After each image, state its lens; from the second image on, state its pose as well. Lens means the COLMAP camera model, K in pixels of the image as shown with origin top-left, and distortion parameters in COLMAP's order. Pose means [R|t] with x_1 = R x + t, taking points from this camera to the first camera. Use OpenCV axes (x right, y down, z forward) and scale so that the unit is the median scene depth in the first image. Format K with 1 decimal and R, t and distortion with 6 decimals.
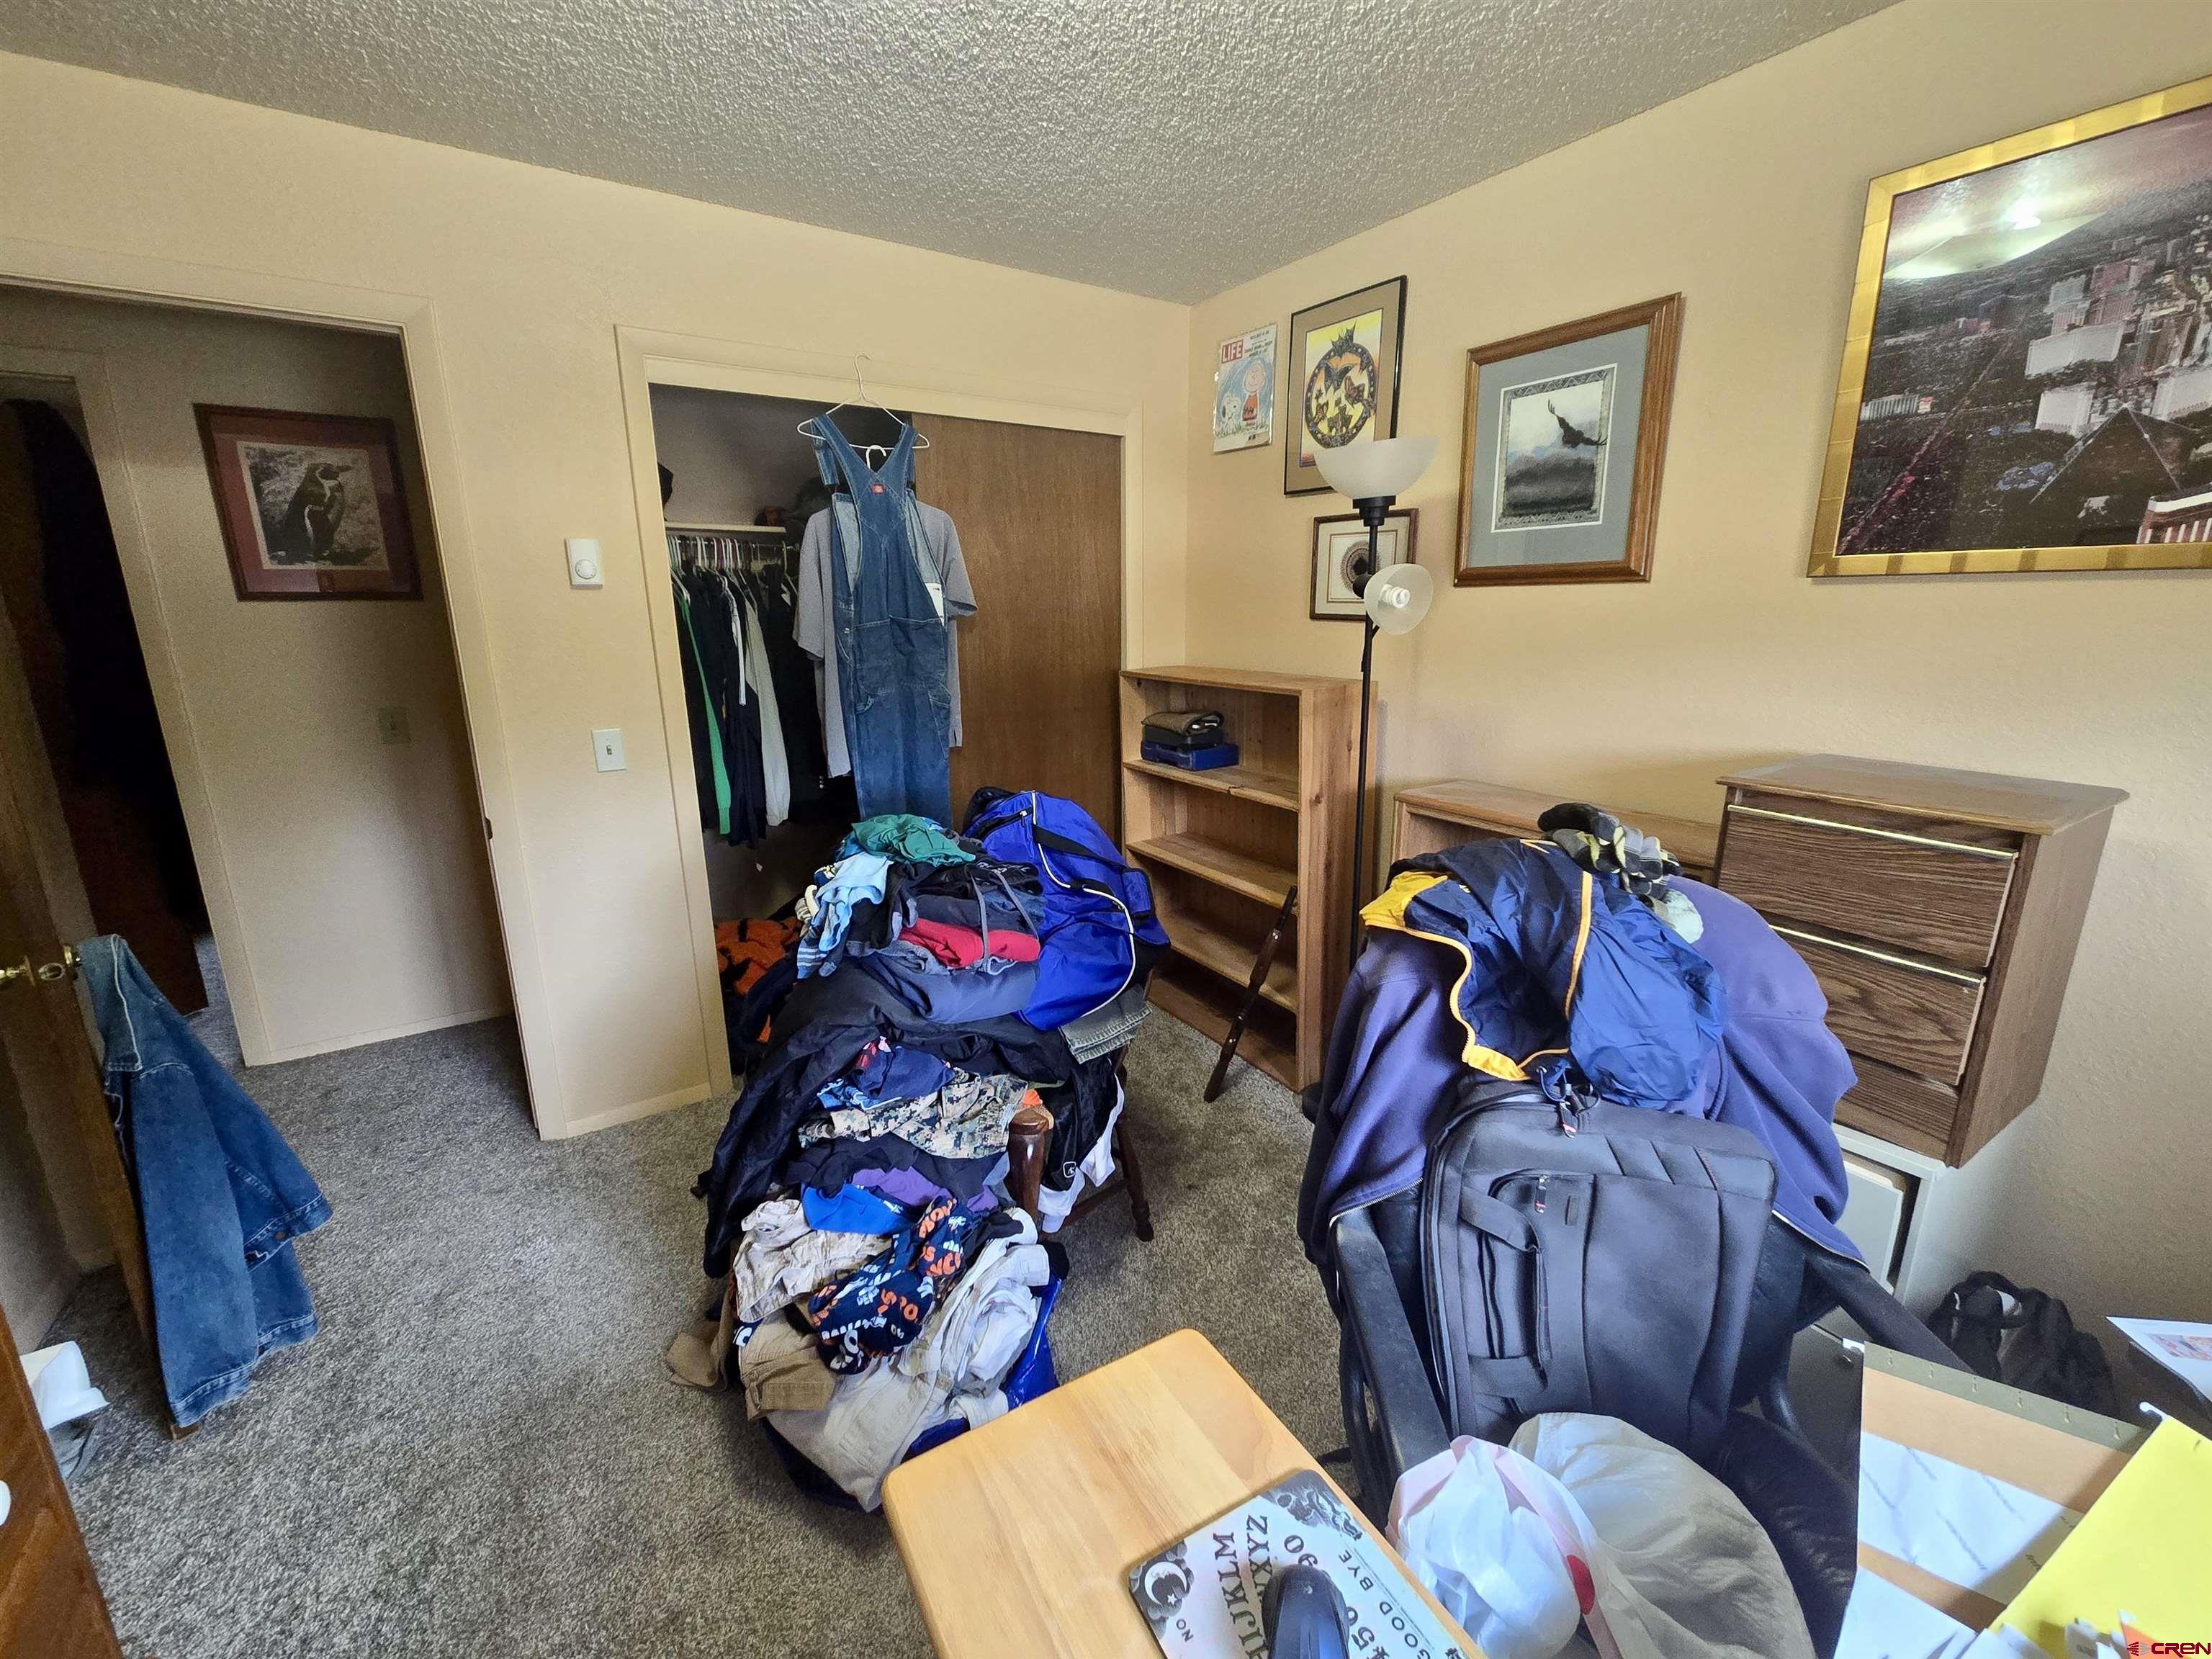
lens RADIAL K [[899.7, 0, 1113.6], [0, 899.7, 831.2], [0, 0, 1]] dist [-0.001458, -0.000203]
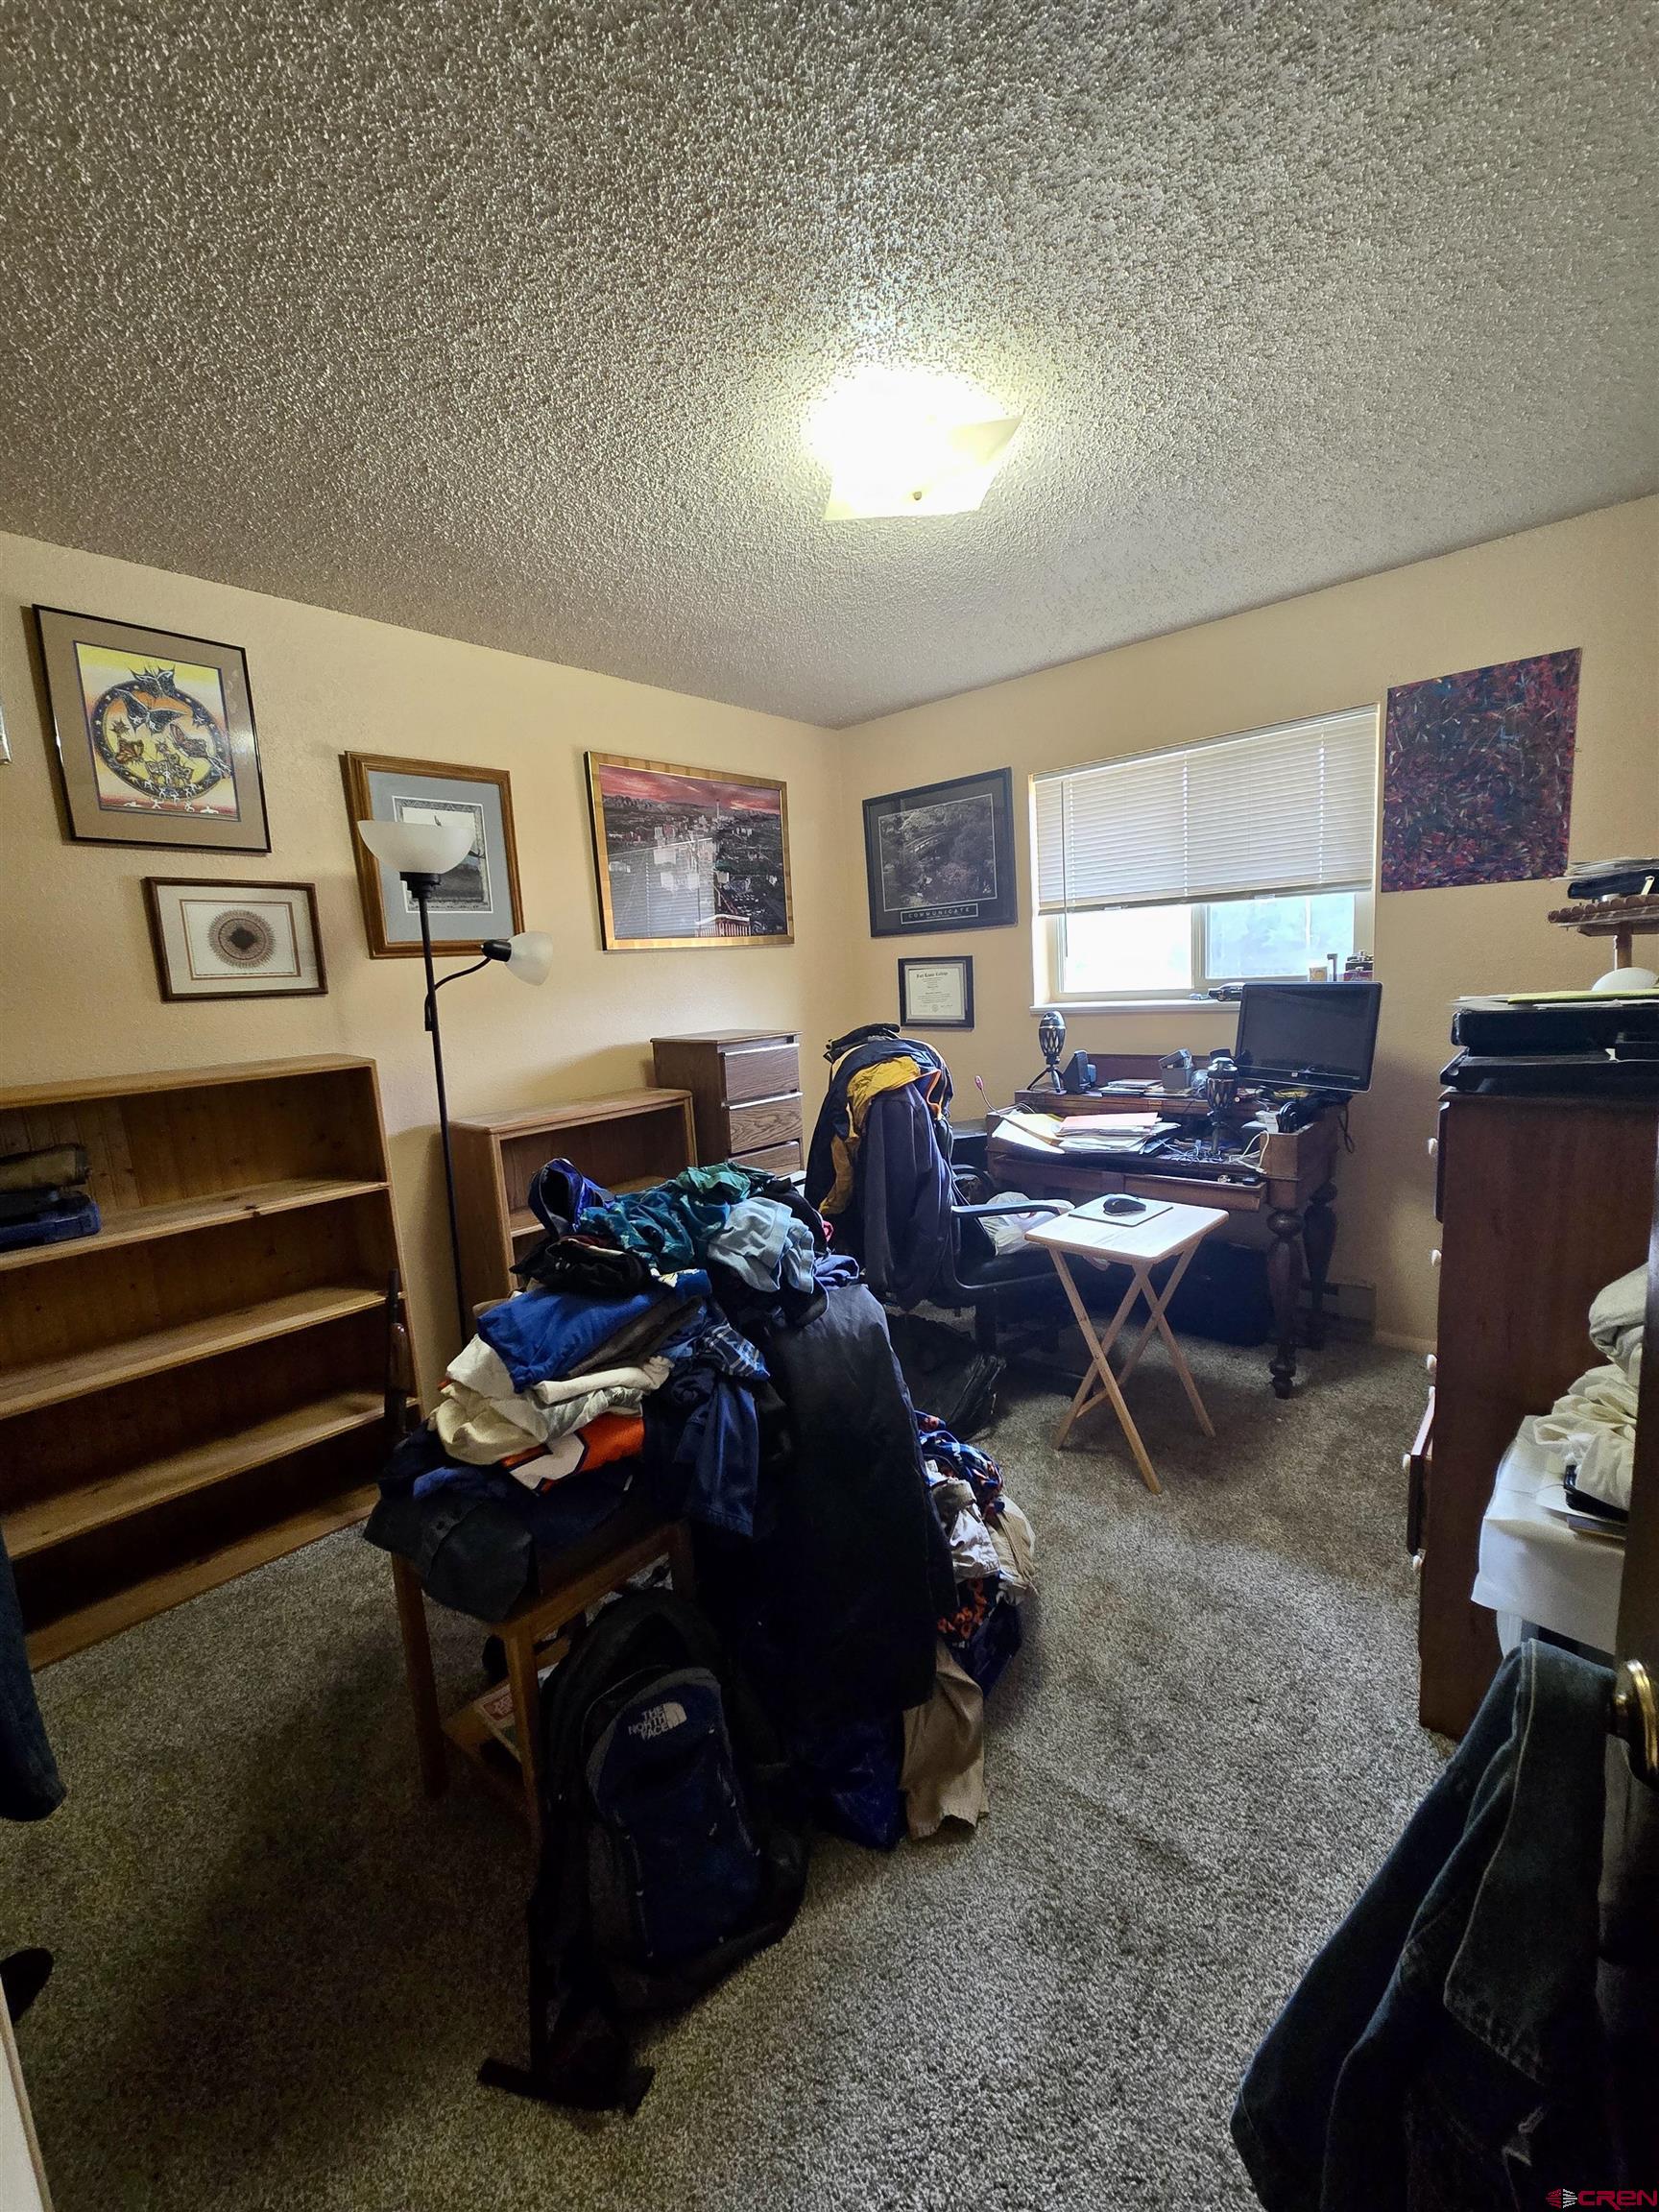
lens RADIAL K [[899.7, 0, 832.7], [0, 899.7, 1093.5], [0, 0, 1]] dist [-0.001458, -0.000203]
pose [[-0.246522, -0.133115, 0.959952, -0.766577], [0.278279, 0.939087, 0.201686, -0.169414], [-0.928325, 0.316854, -0.194462, 0.690517]]
